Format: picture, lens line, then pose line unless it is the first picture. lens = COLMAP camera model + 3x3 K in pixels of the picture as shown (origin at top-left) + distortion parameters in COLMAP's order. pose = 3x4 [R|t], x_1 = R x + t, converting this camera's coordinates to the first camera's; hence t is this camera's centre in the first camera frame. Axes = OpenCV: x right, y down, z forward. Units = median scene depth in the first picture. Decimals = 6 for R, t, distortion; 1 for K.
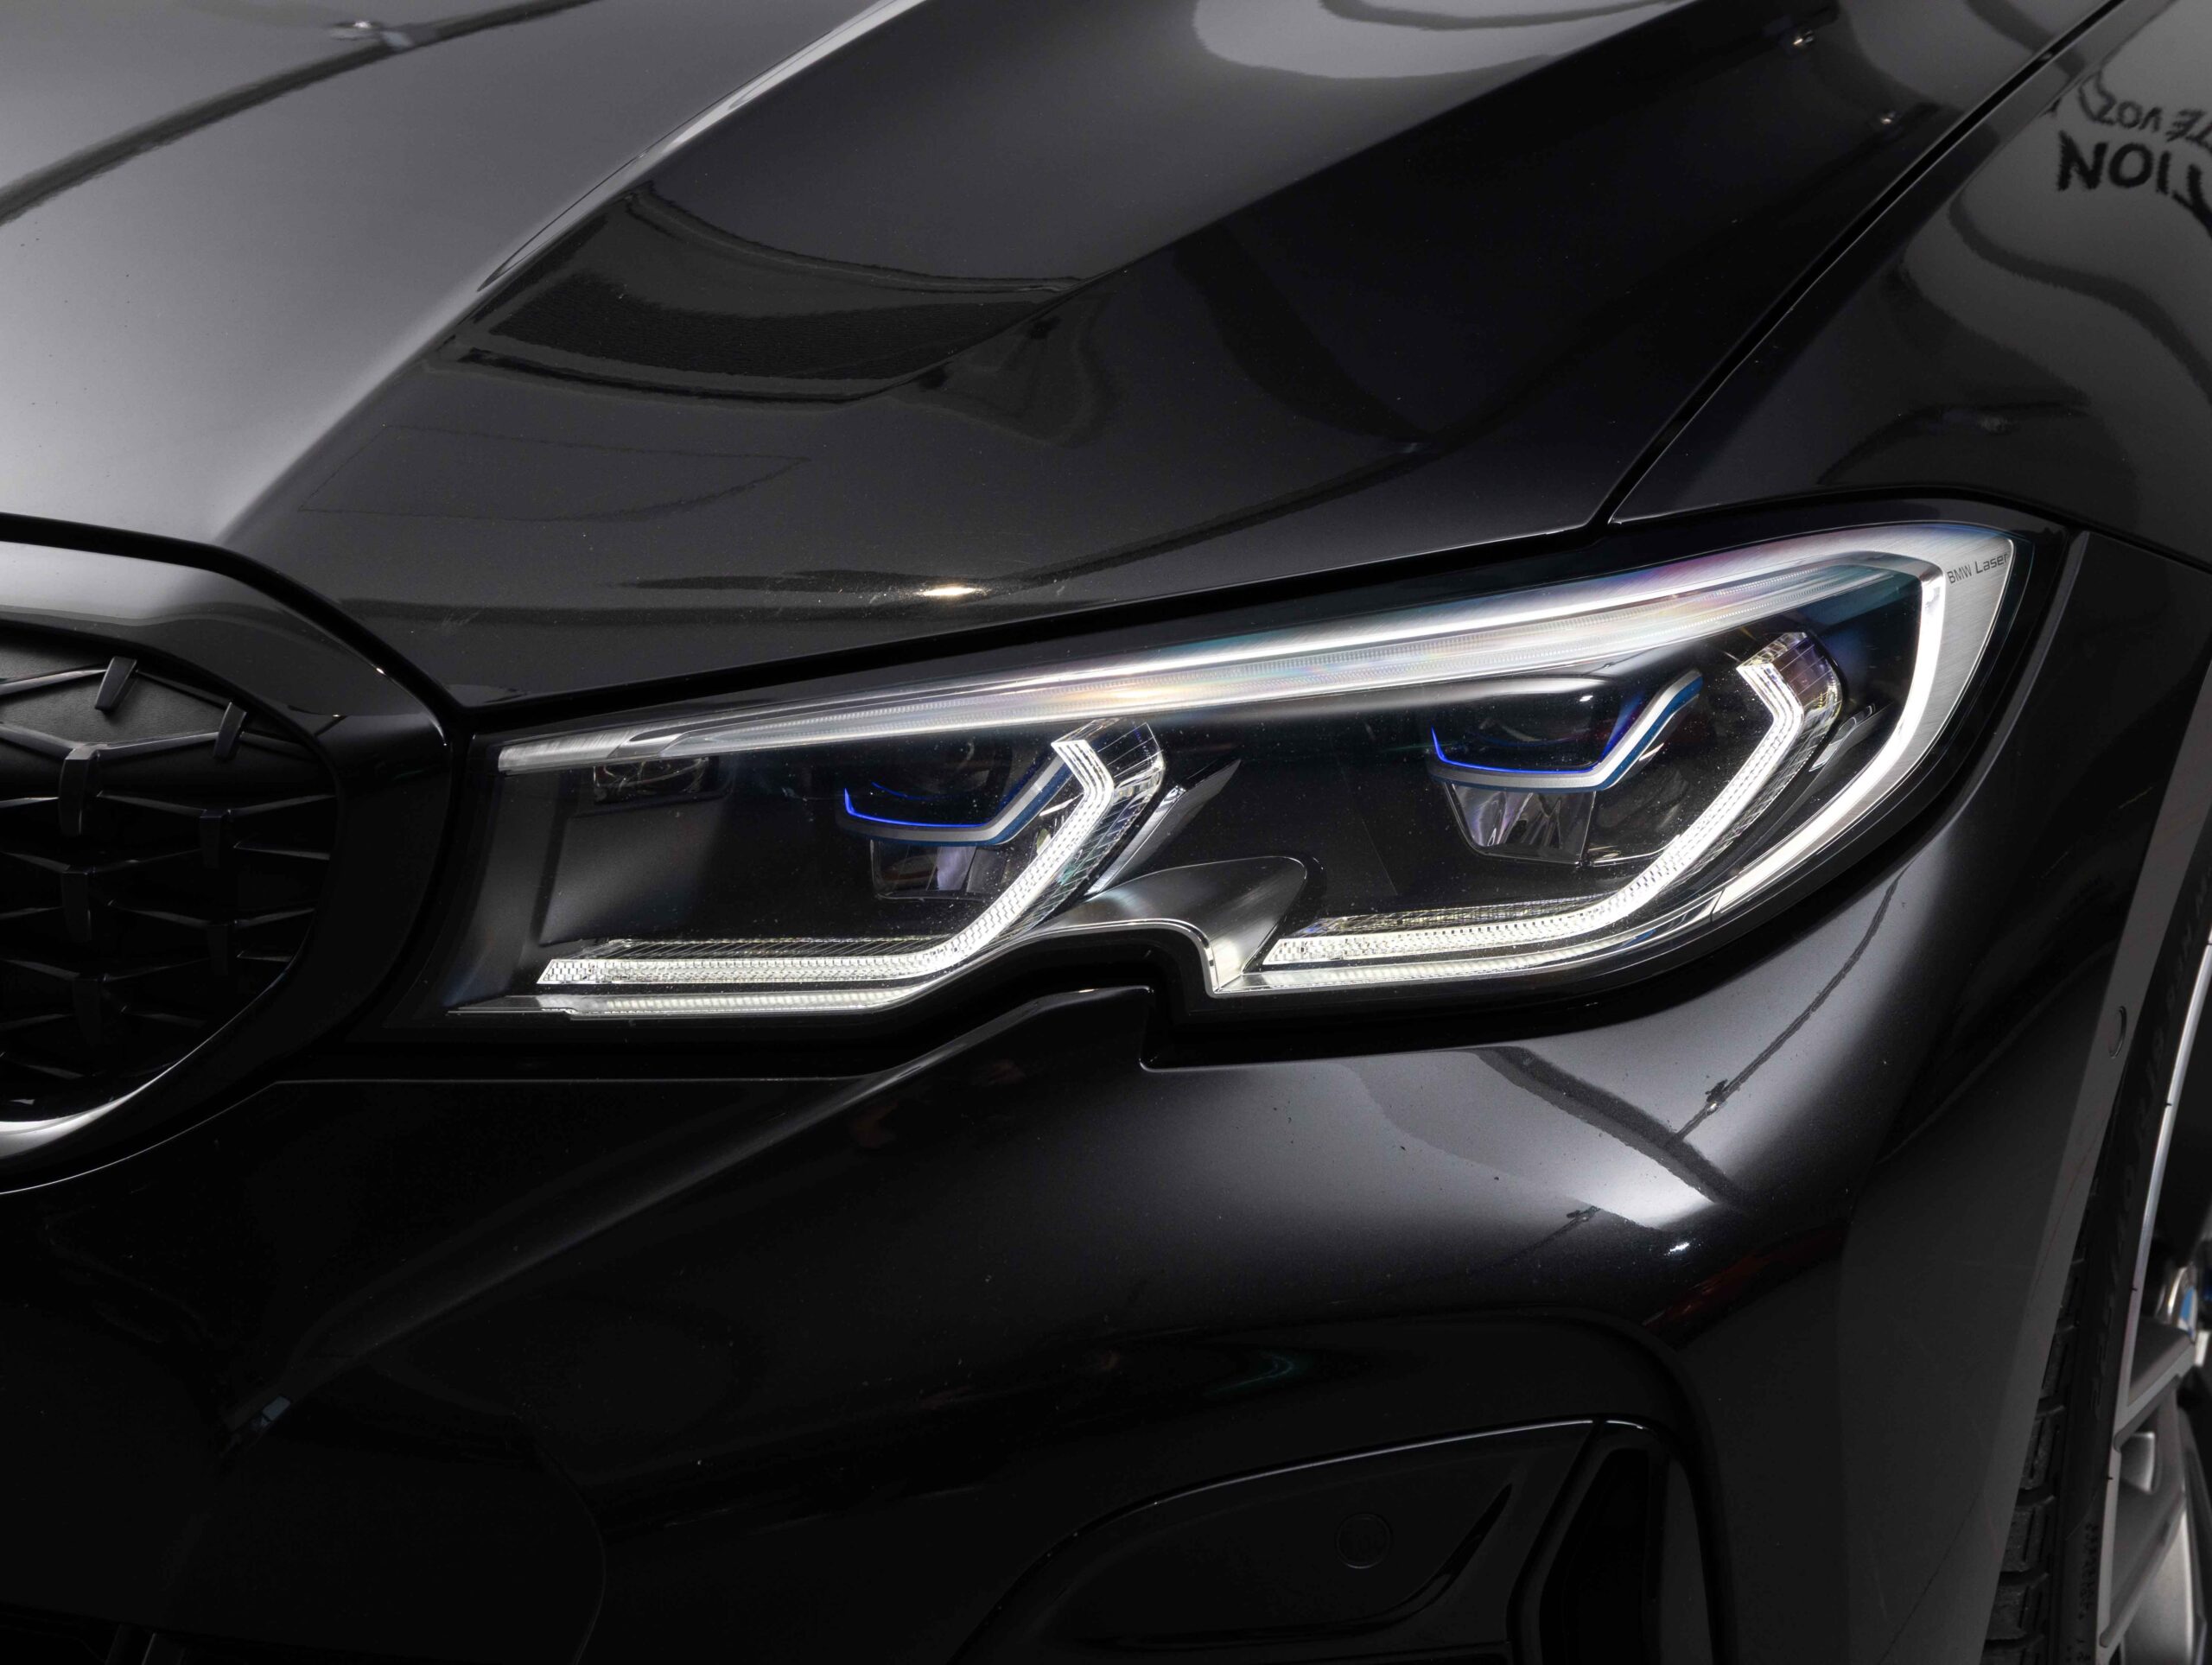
lens RADIAL K [[4421.2, 0, 1104.4], [0, 4421.2, 796.2], [0, 0, 1]] dist [-0.075940, -0.221566]
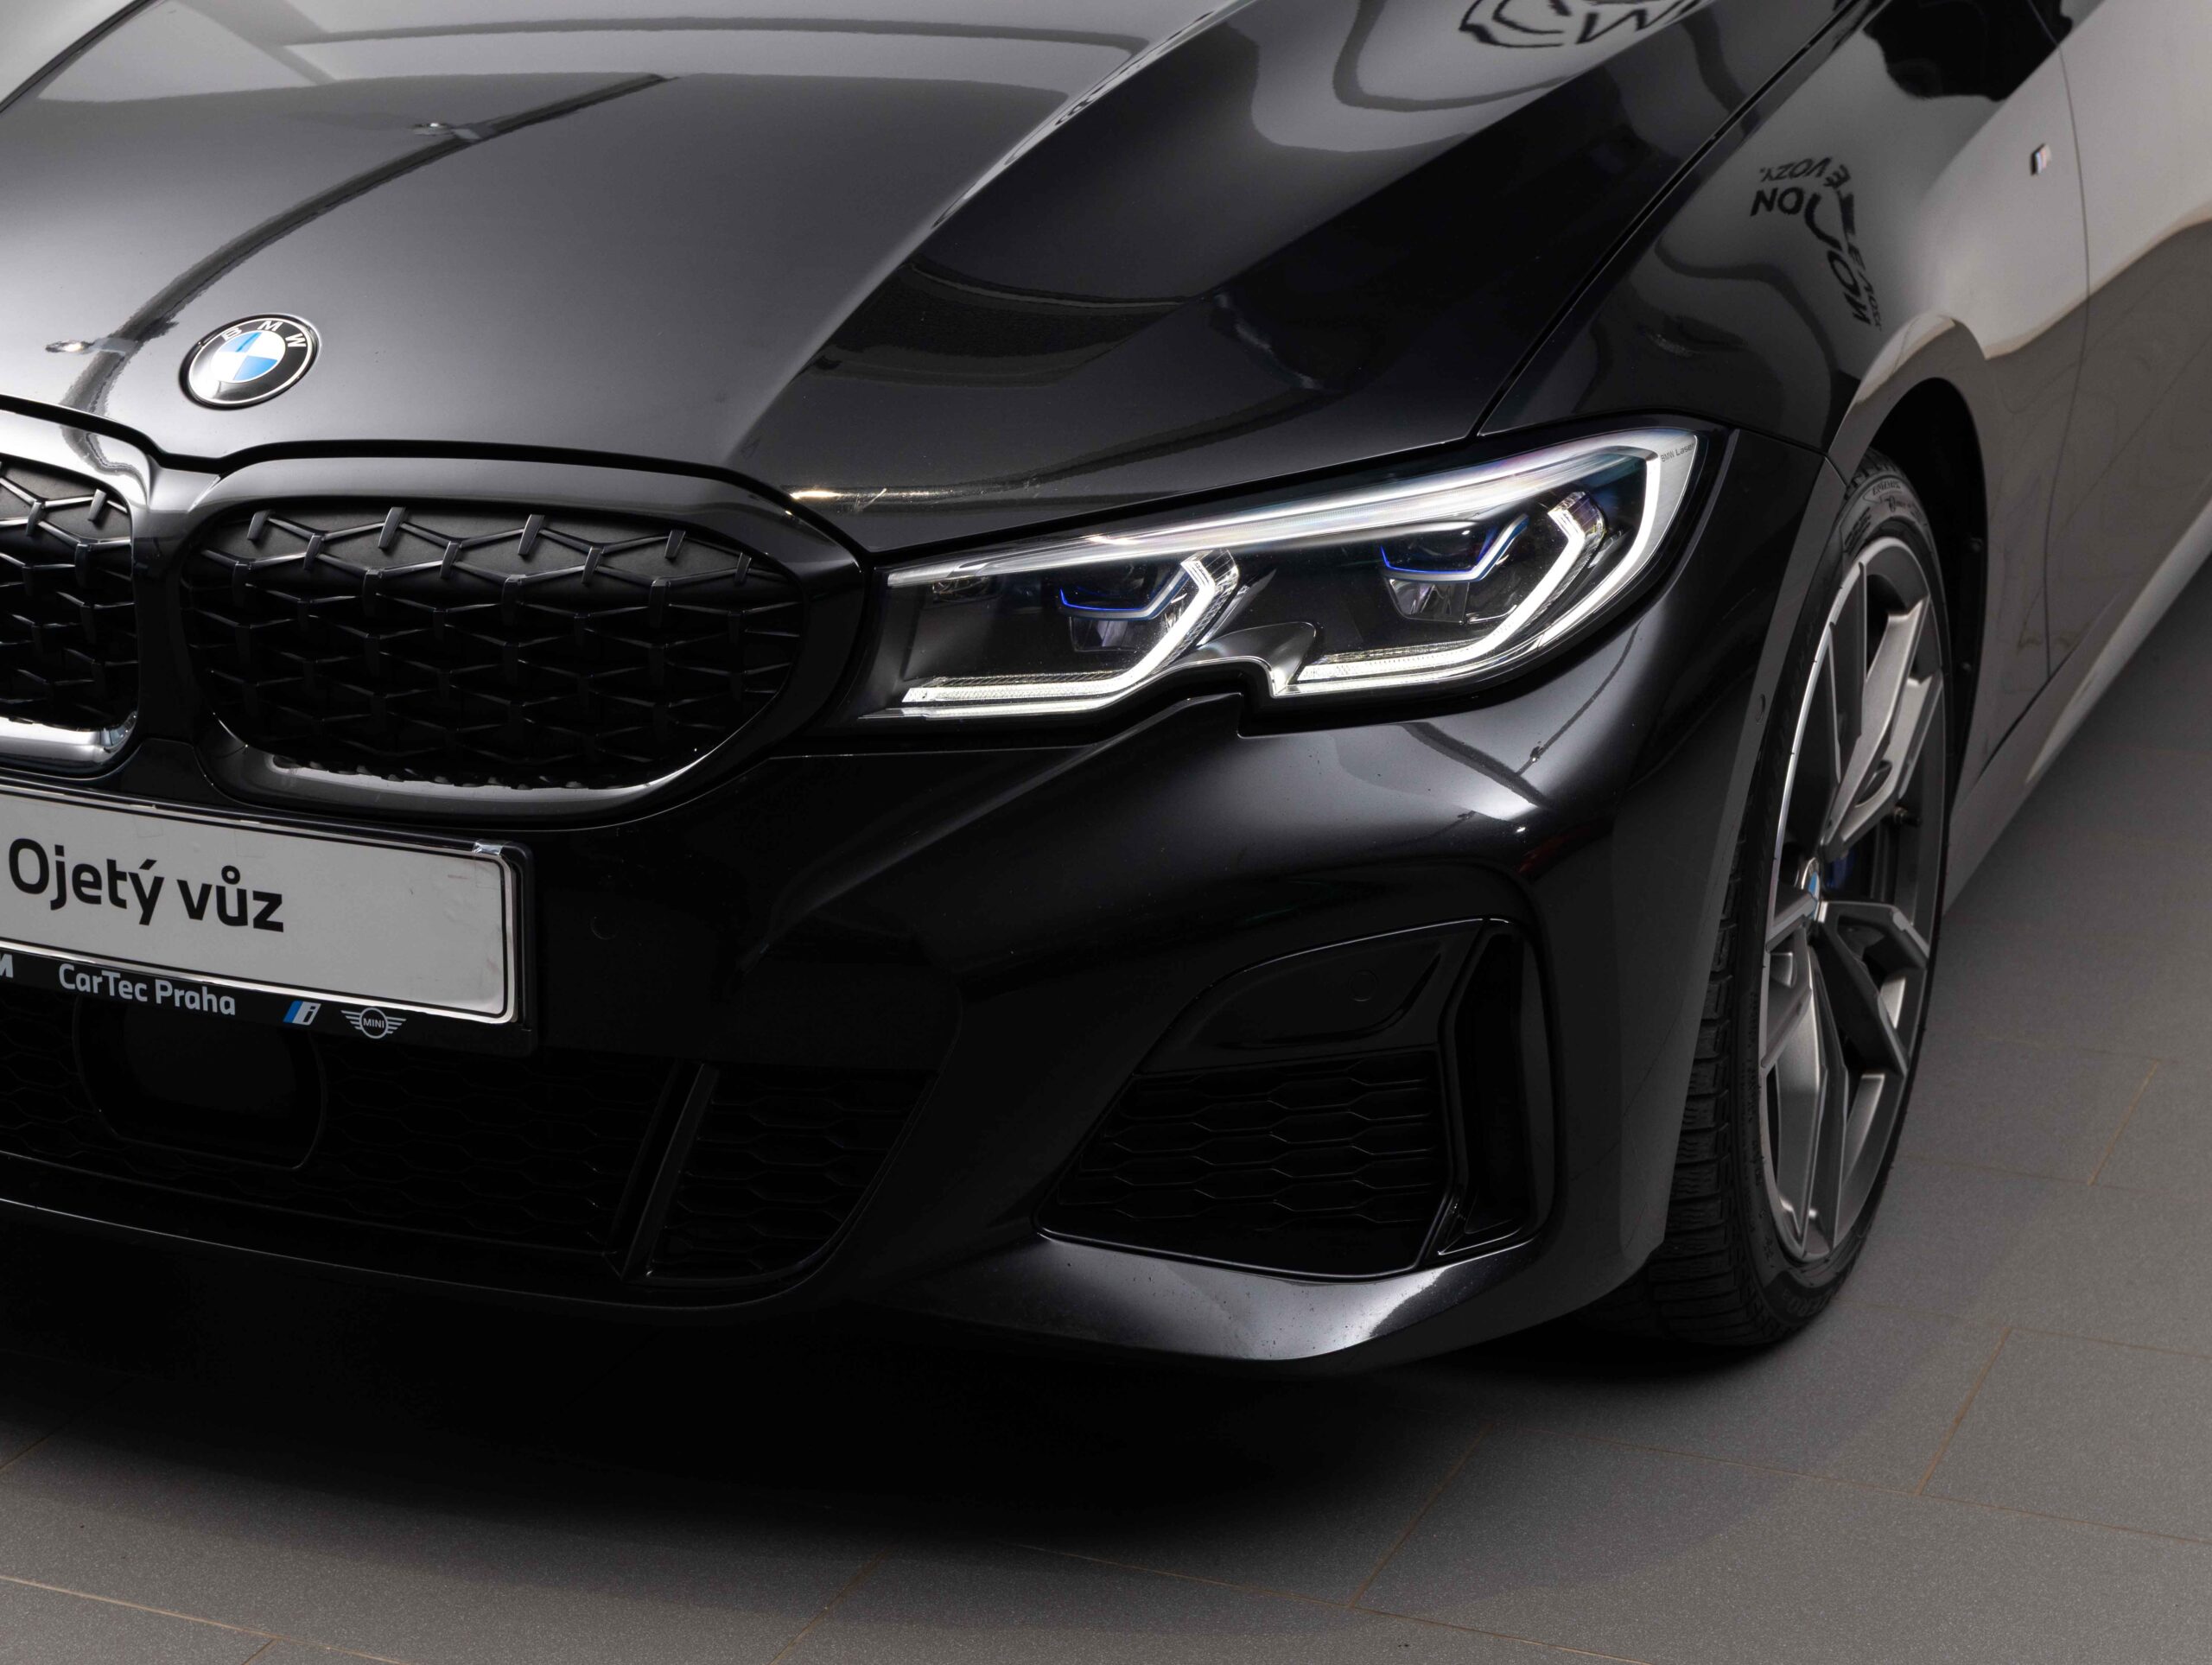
lens RADIAL K [[4421.2, 0, 1104.4], [0, 4421.2, 796.2], [0, 0, 1]] dist [-0.075940, -0.221566]
pose [[0.997526, -0.028528, 0.064246, -0.161386], [0.025415, 0.998487, 0.048770, -0.005612], [-0.065540, -0.047016, 0.996742, -0.820200]]
